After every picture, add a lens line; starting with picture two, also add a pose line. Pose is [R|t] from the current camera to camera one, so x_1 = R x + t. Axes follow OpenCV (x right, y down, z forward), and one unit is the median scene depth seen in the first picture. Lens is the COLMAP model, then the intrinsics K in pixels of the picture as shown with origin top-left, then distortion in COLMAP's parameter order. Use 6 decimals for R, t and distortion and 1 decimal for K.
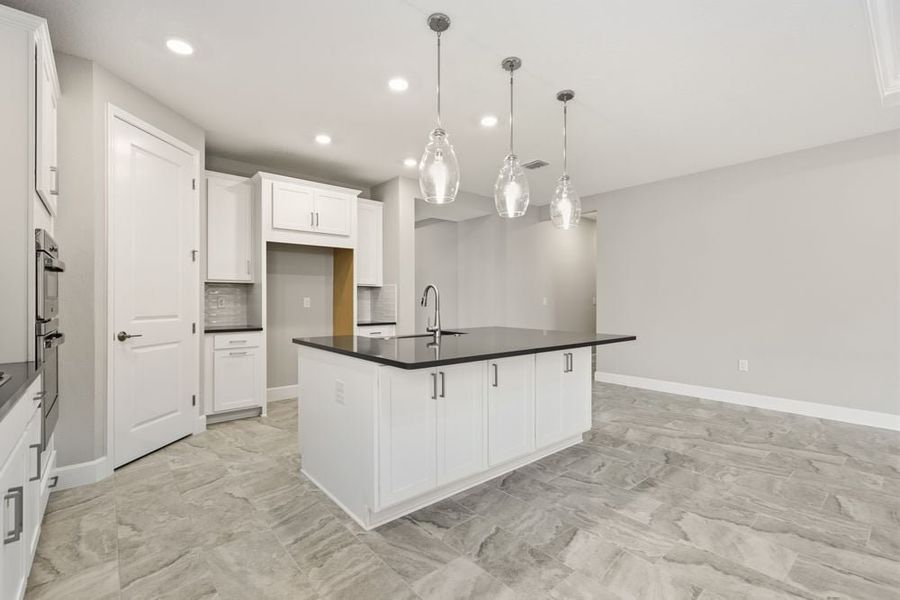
lens RADIAL K [[403.0, 0, 450.6], [0, 403.0, 299.6], [0, 0, 1]] dist [0.000627, 0.000021]
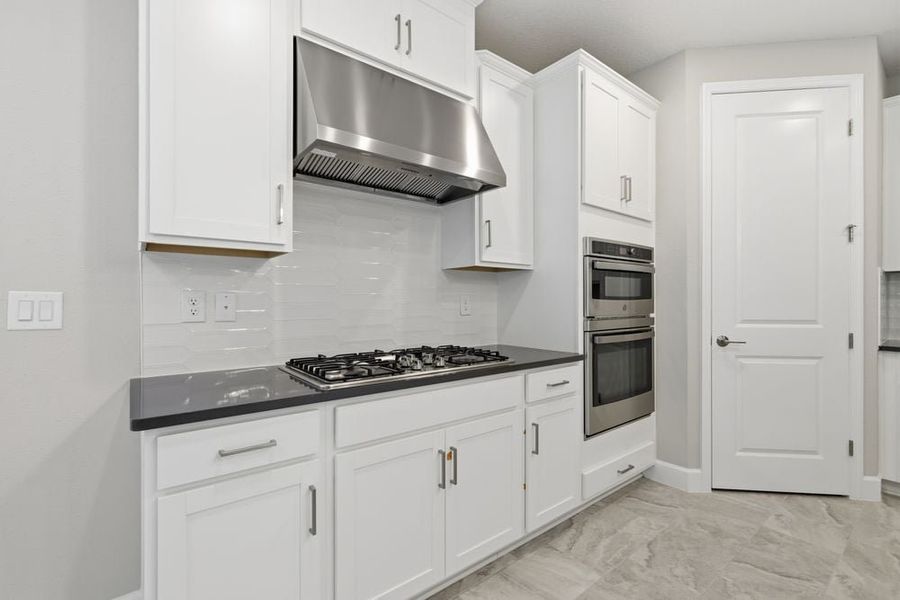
lens RADIAL K [[403.0, 0, 447.8], [0, 403.0, 299.0], [0, 0, 1]] dist [0.000627, 0.000021]
pose [[-0.043161, -0.001848, -0.999066, 0.078519], [0.002173, 0.999996, -0.001943, 0.000399], [0.999066, -0.002255, -0.043157, 0.418014]]
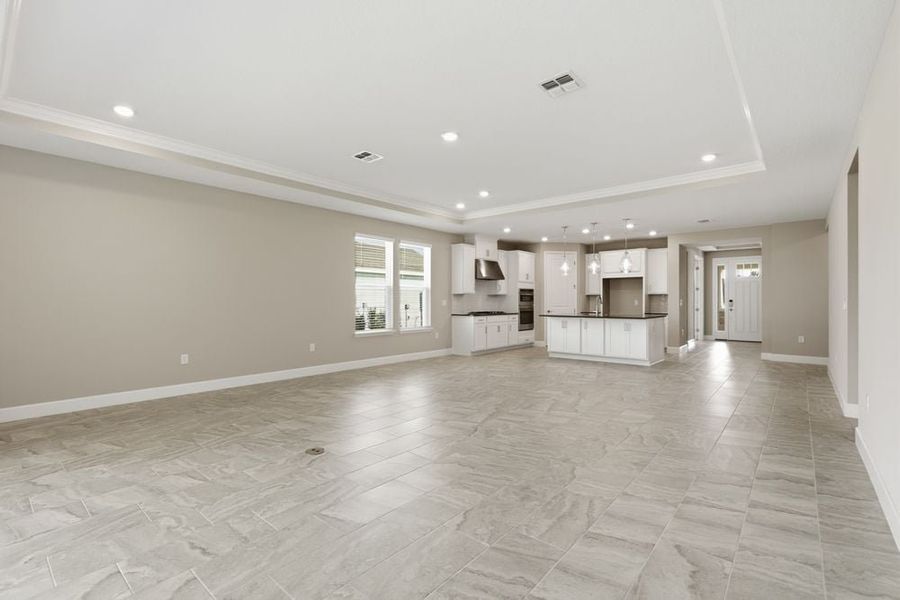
lens RADIAL K [[403.0, 0, 452.3], [0, 403.0, 302.7], [0, 0, 1]] dist [0.000627, 0.000021]
pose [[0.155486, 0.005711, -0.987822, 2.617842], [0.000804, 0.999982, 0.005908, -0.010576], [0.987838, -0.001713, 0.155479, -0.449925]]
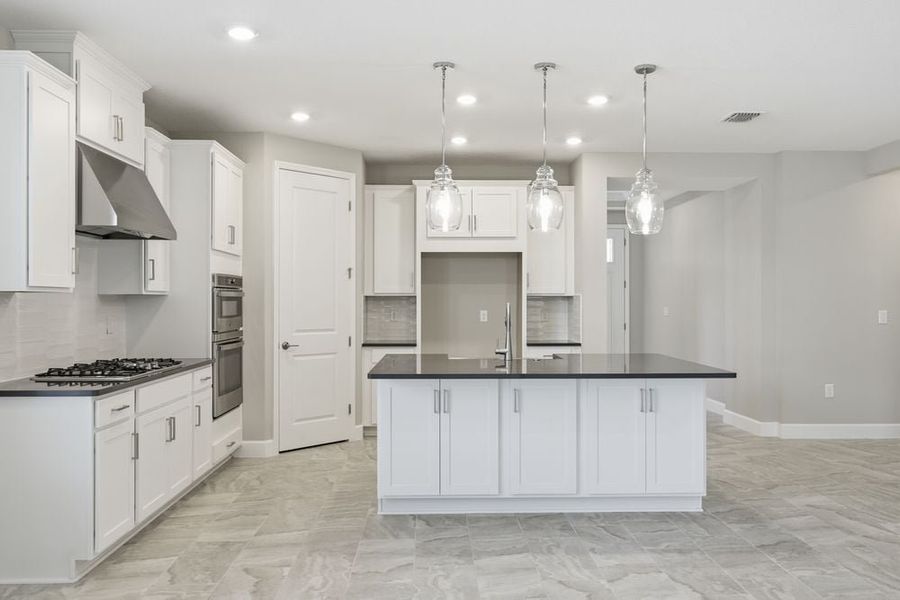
lens RADIAL K [[720.1, 0, 453.1], [0, 720.1, 297.9], [0, 0, 1]] dist [-0.006595, 0.014876]
pose [[0.779068, -0.002573, -0.626935, 0.906268], [0.001181, 0.999996, -0.002637, -0.045551], [0.626939, 0.001314, 0.779067, -0.367486]]
